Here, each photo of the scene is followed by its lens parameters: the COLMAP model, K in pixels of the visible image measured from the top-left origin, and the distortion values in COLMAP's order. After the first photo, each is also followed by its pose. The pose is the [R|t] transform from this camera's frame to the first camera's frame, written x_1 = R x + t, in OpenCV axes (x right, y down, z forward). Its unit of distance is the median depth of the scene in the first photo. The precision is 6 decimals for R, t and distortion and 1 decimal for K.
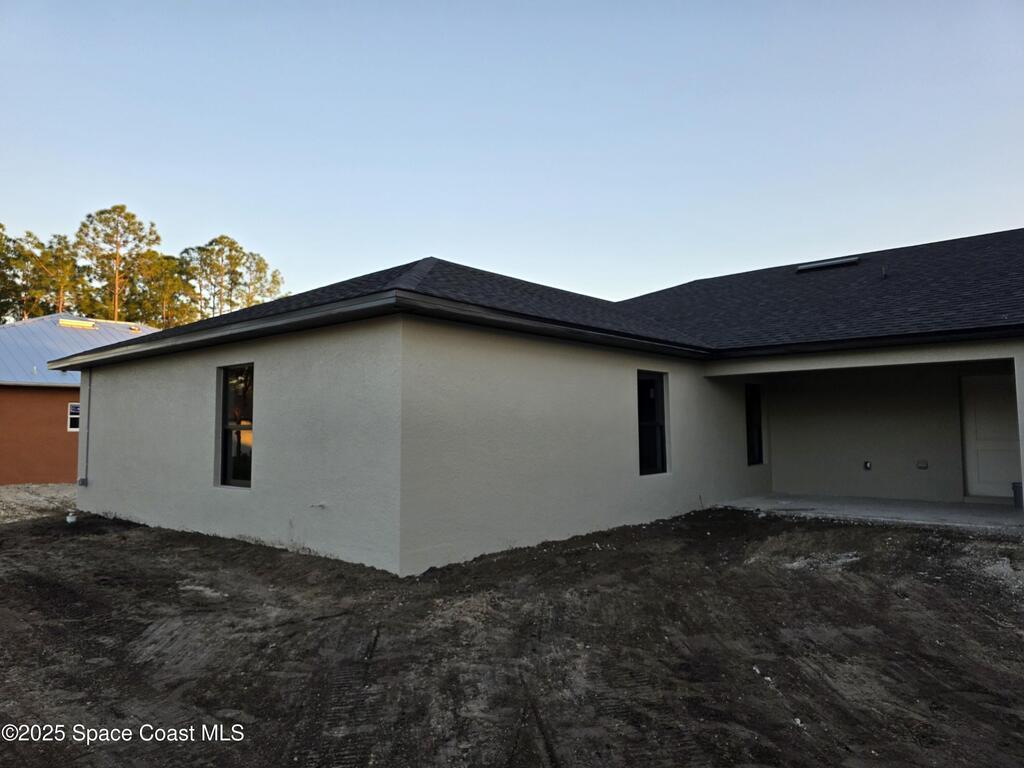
lens RADIAL K [[688.6, 0, 512.0], [0, 688.6, 384.0], [0, 0, 1]] dist [0.069262, -0.060789]
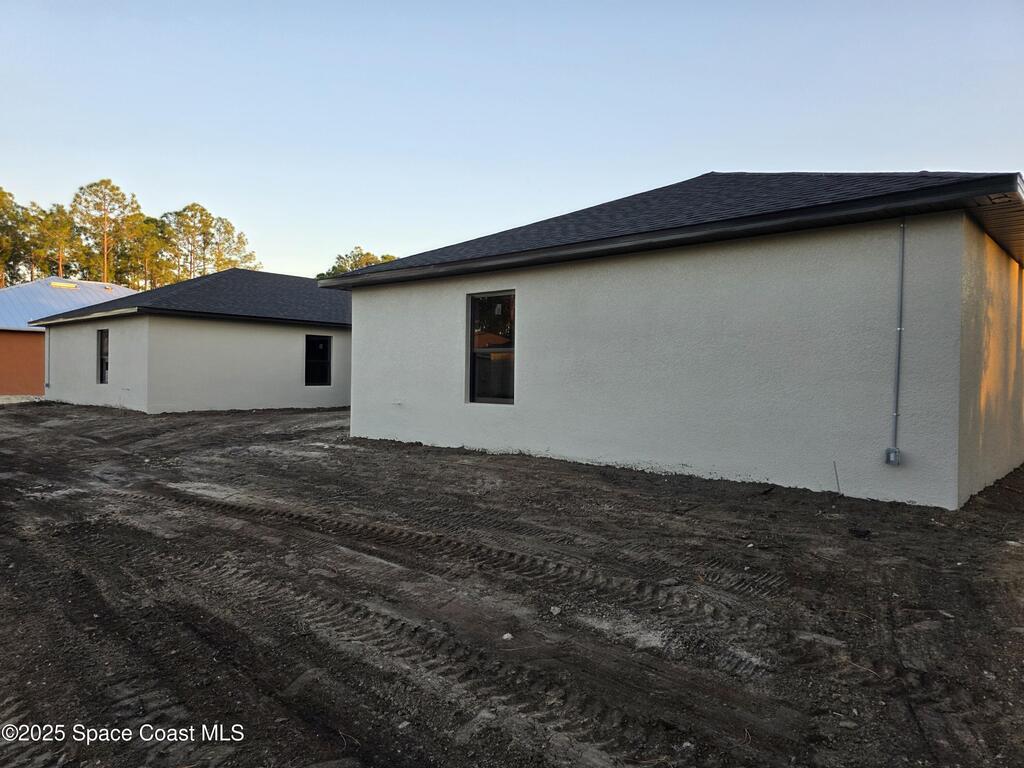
lens RADIAL K [[688.6, 0, 512.0], [0, 688.6, 384.0], [0, 0, 1]] dist [0.069262, -0.060789]
pose [[0.999509, 0.022994, -0.021283, 0.173885], [-0.021274, 0.996742, 0.077794, -0.009916], [0.023002, -0.077303, 0.996742, -0.219328]]
